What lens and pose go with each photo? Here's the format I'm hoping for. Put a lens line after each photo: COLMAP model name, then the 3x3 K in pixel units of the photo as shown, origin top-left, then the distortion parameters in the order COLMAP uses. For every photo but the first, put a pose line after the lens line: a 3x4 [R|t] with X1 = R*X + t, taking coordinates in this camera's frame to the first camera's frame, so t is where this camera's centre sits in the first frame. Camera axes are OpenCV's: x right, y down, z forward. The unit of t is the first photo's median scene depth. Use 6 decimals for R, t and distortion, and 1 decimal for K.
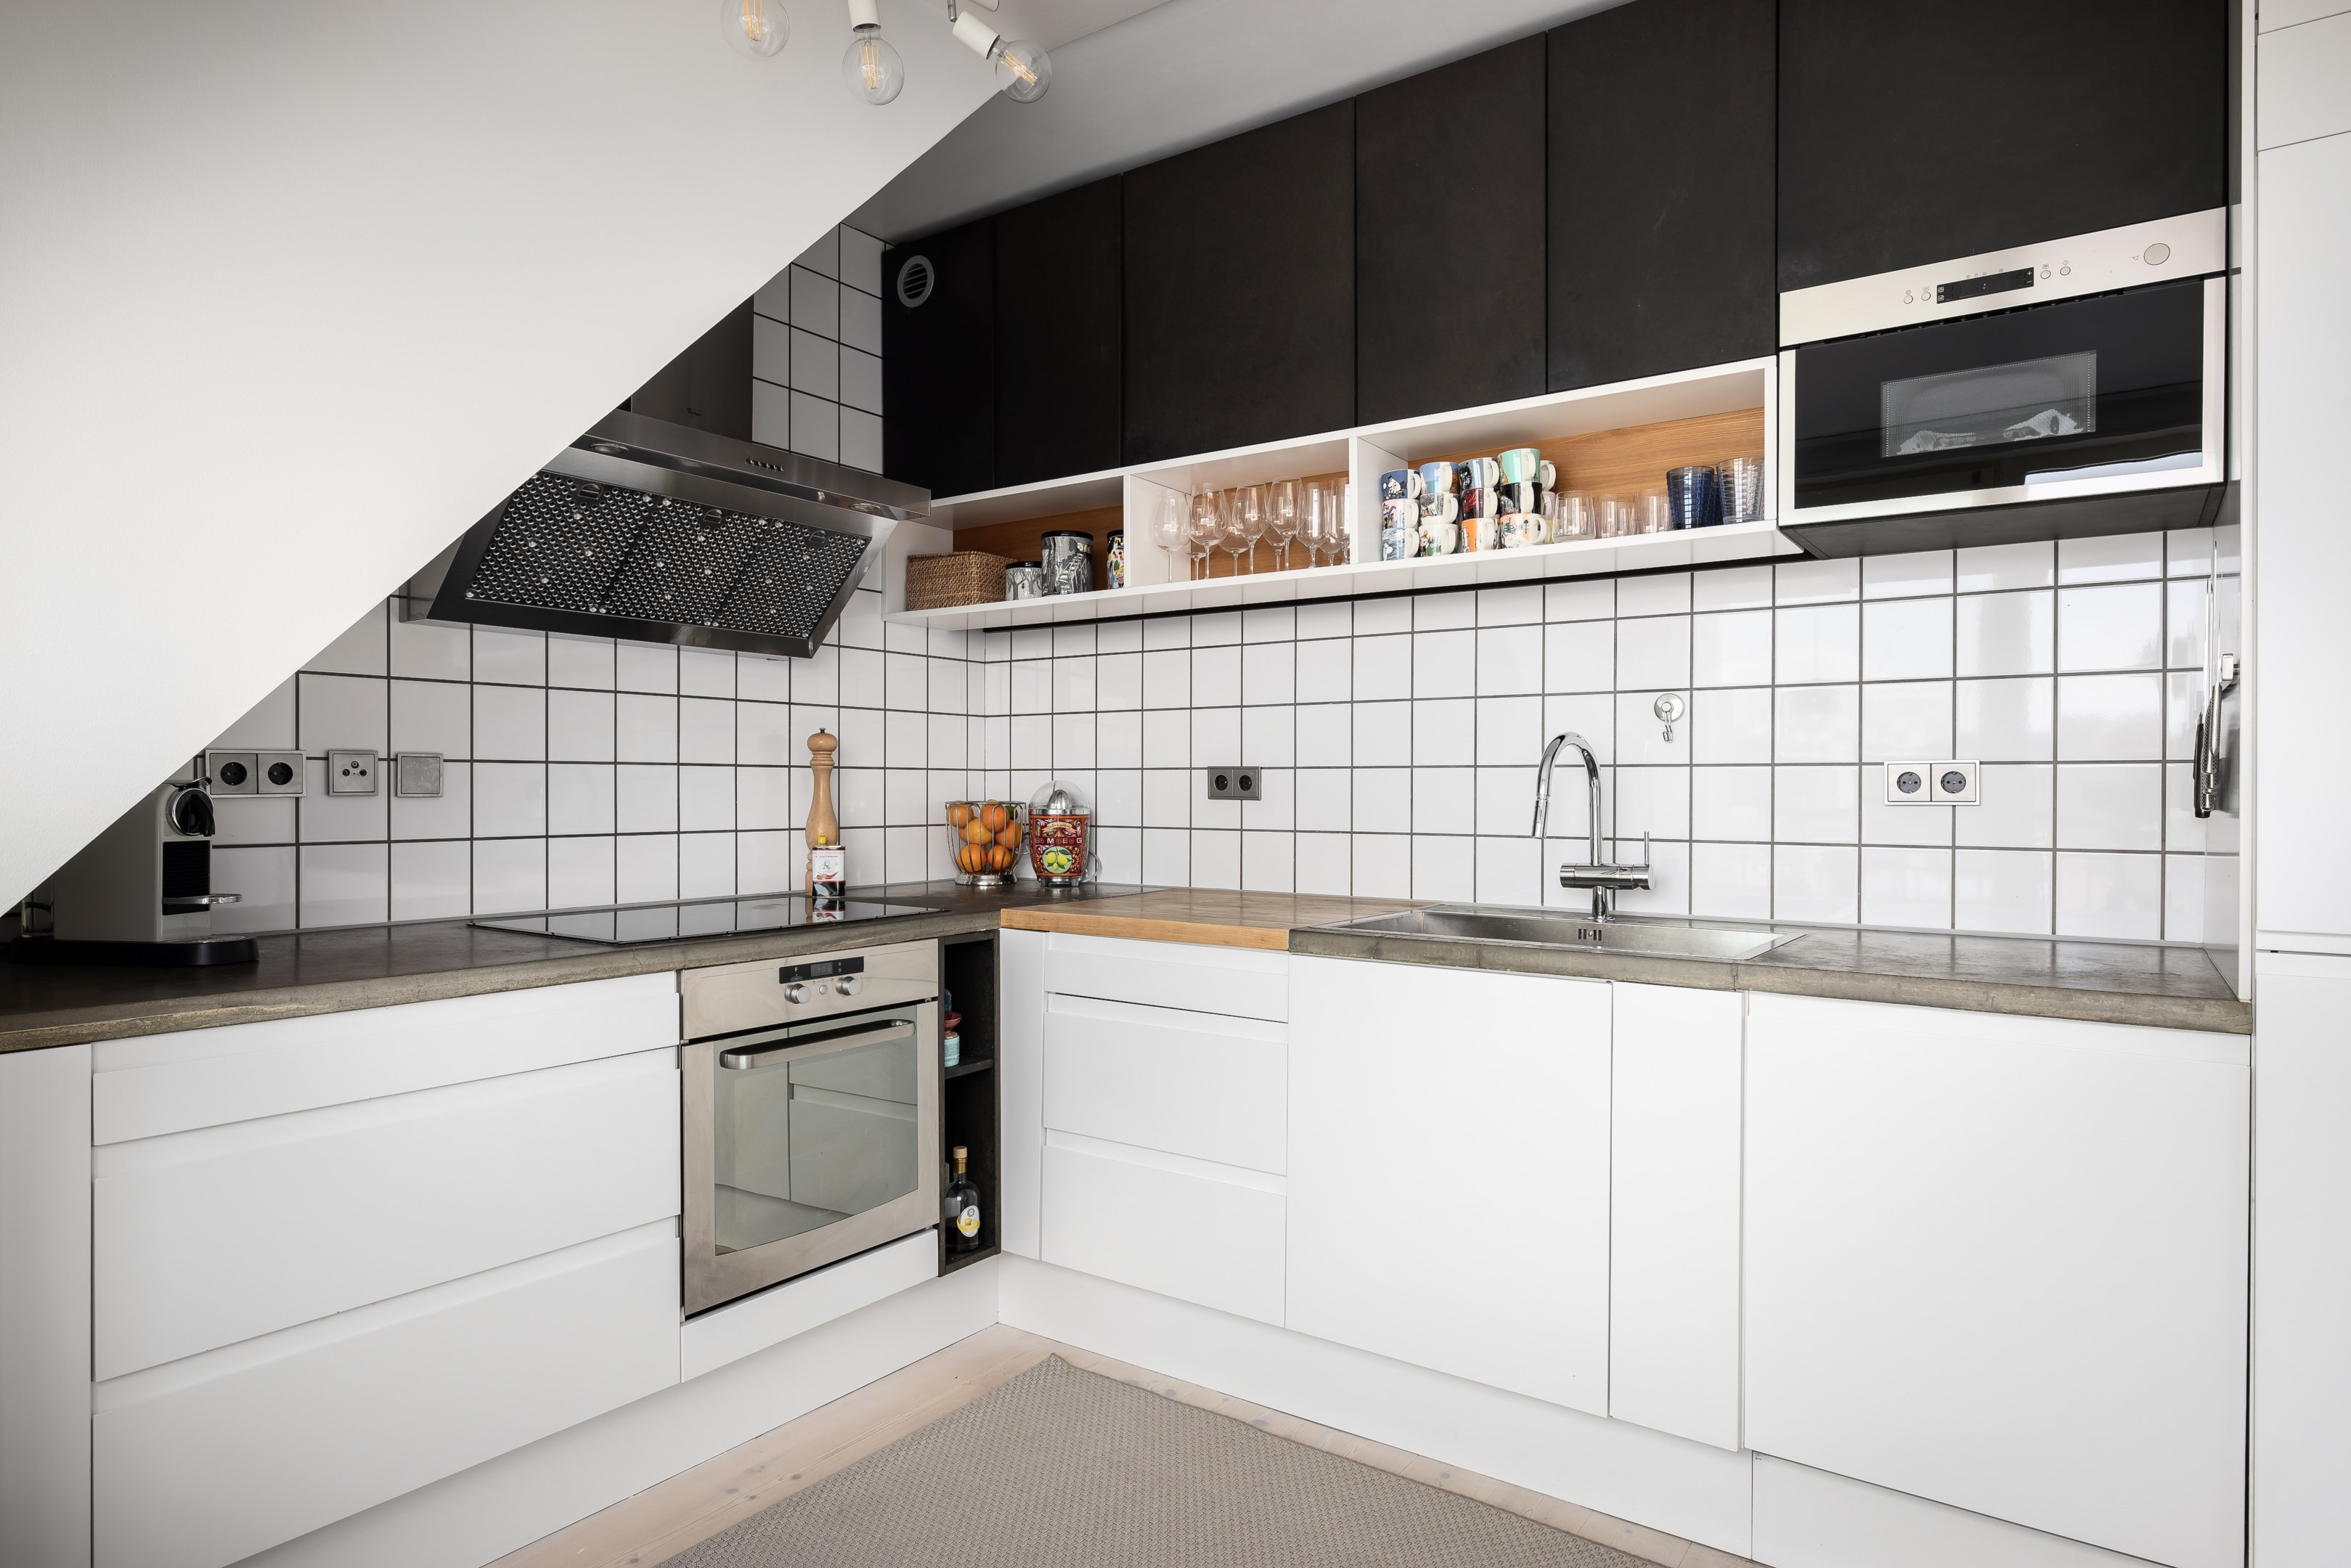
lens RADIAL K [[1339.4, 0, 1175.5], [0, 1339.4, 784.0], [0, 0, 1]] dist [-0.000808, -0.001389]
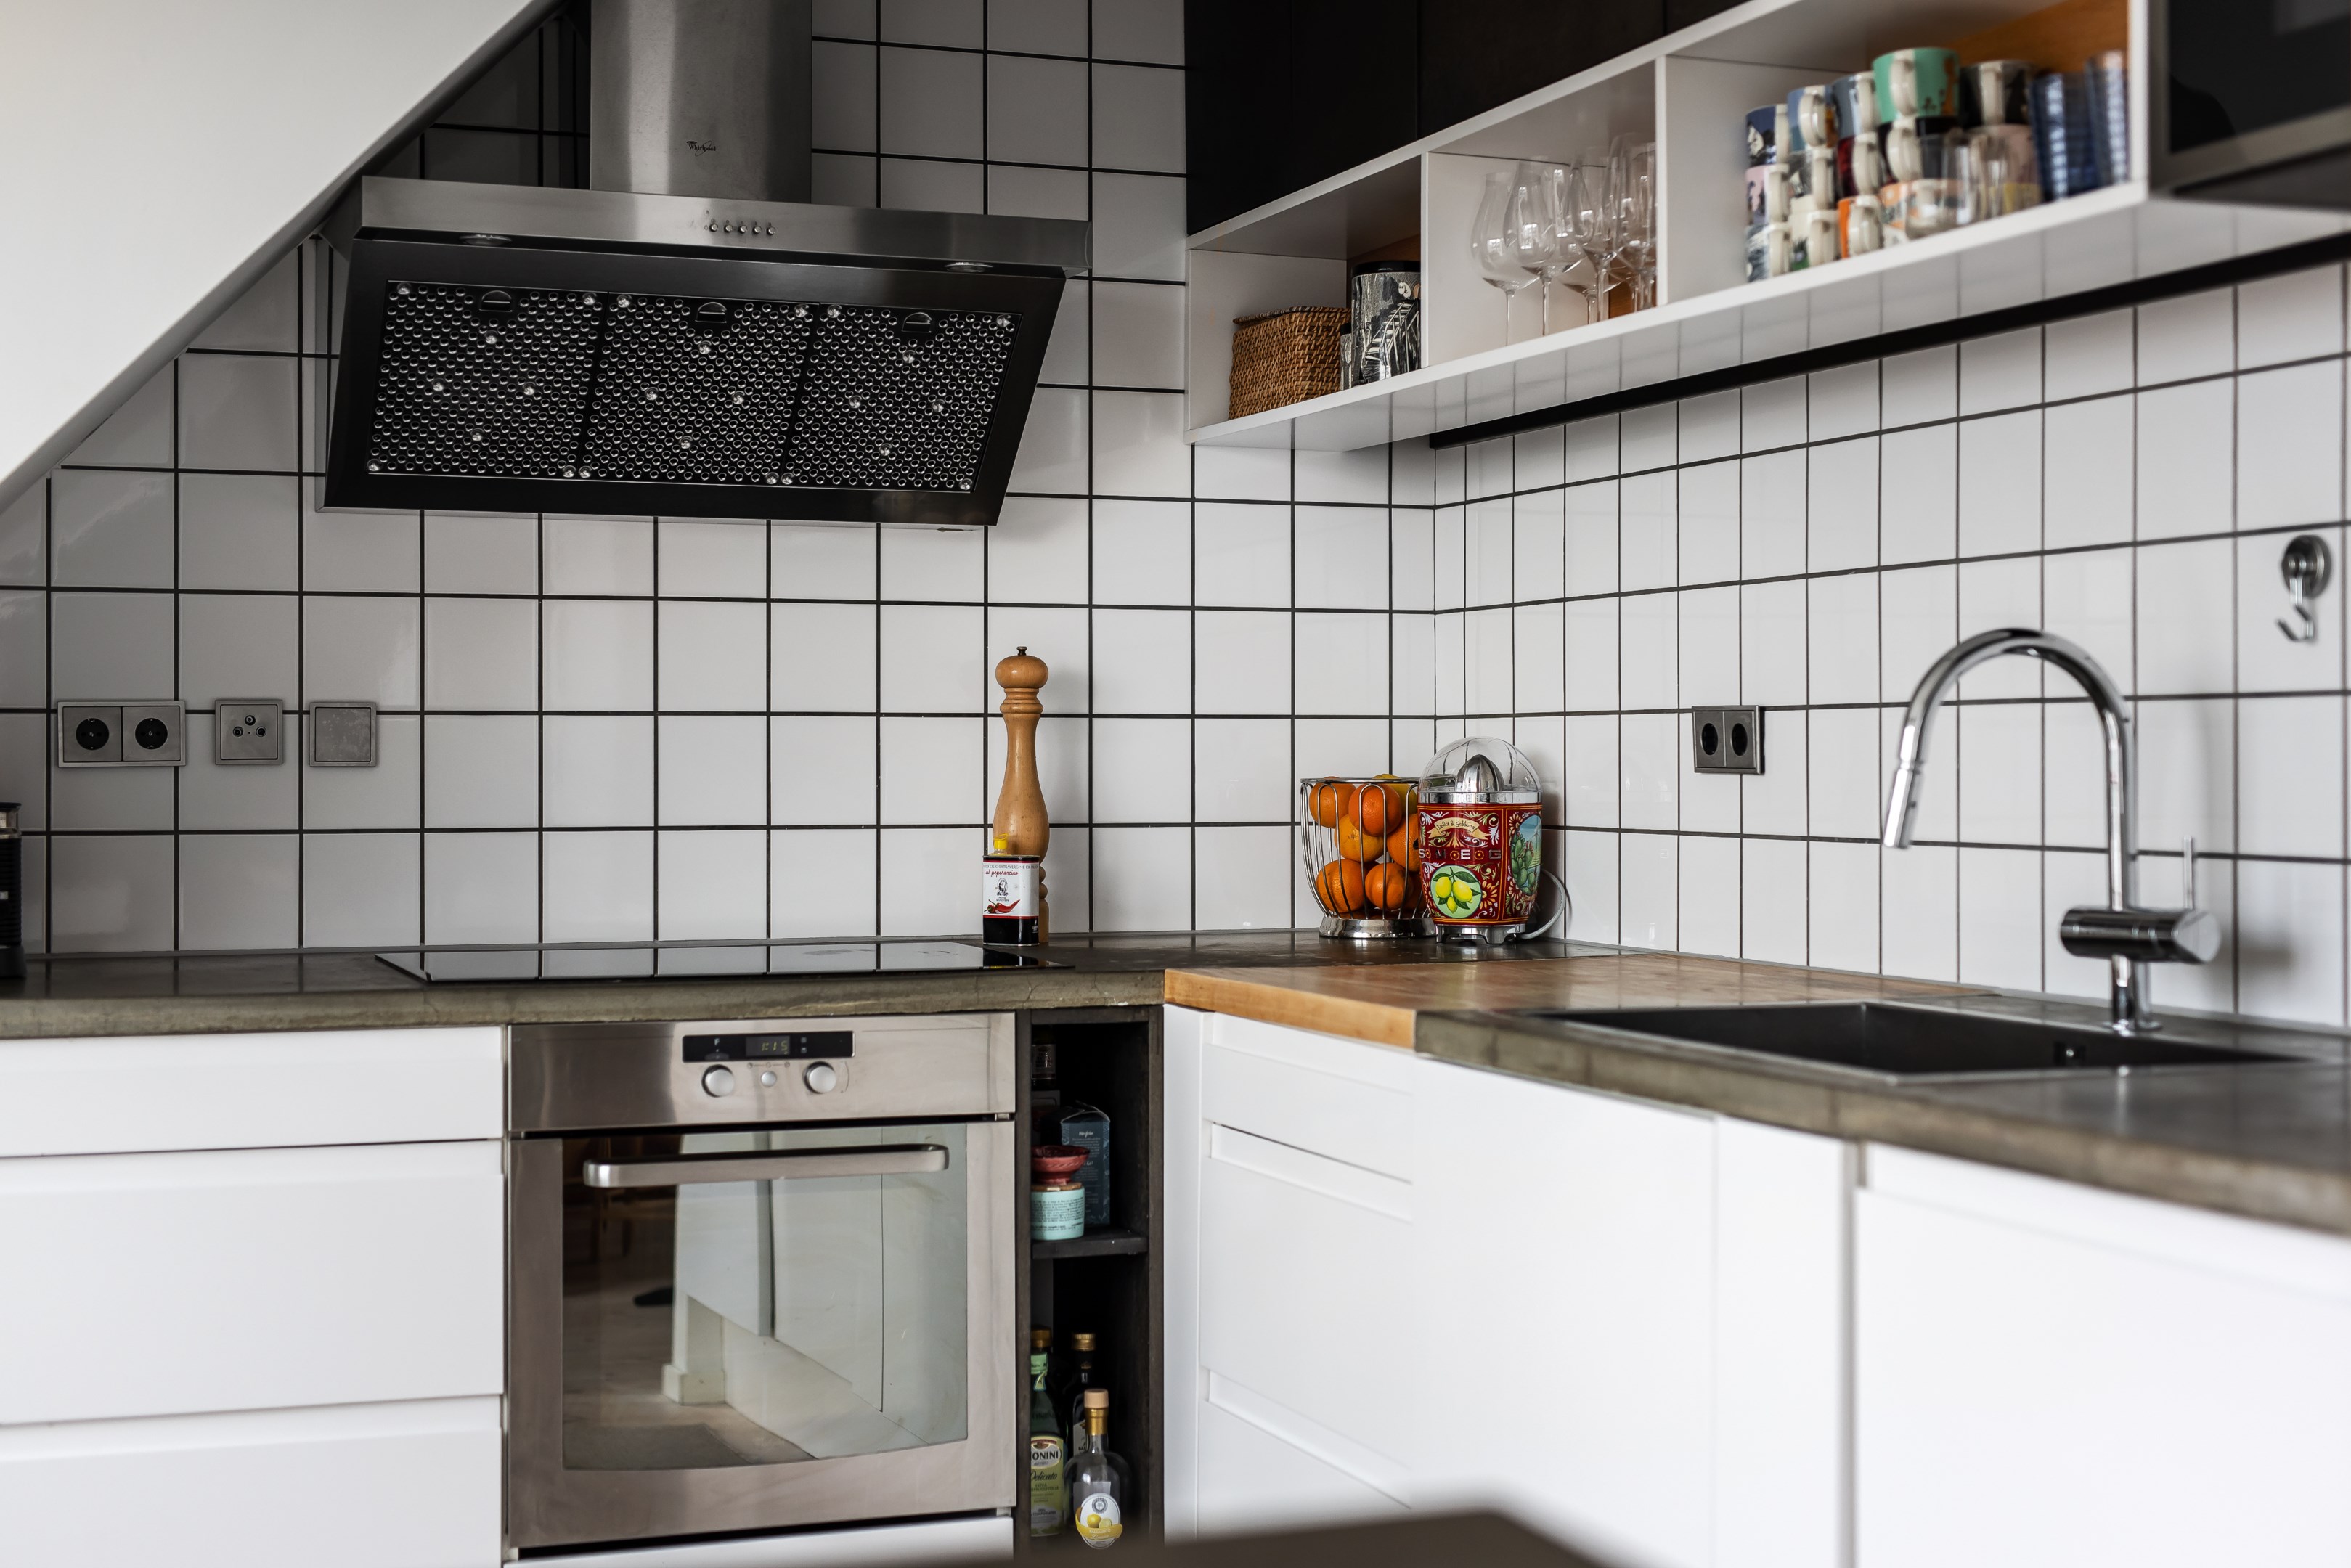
lens RADIAL K [[3288.9, 0, 1171.7], [0, 3288.9, 736.6], [0, 0, 1]] dist [-0.013147, 0.014960]
pose [[0.826291, -0.006737, -0.563203, 0.667301], [0.004004, 0.999973, -0.006087, 0.005731], [0.563229, 0.002775, 0.826296, -0.130066]]
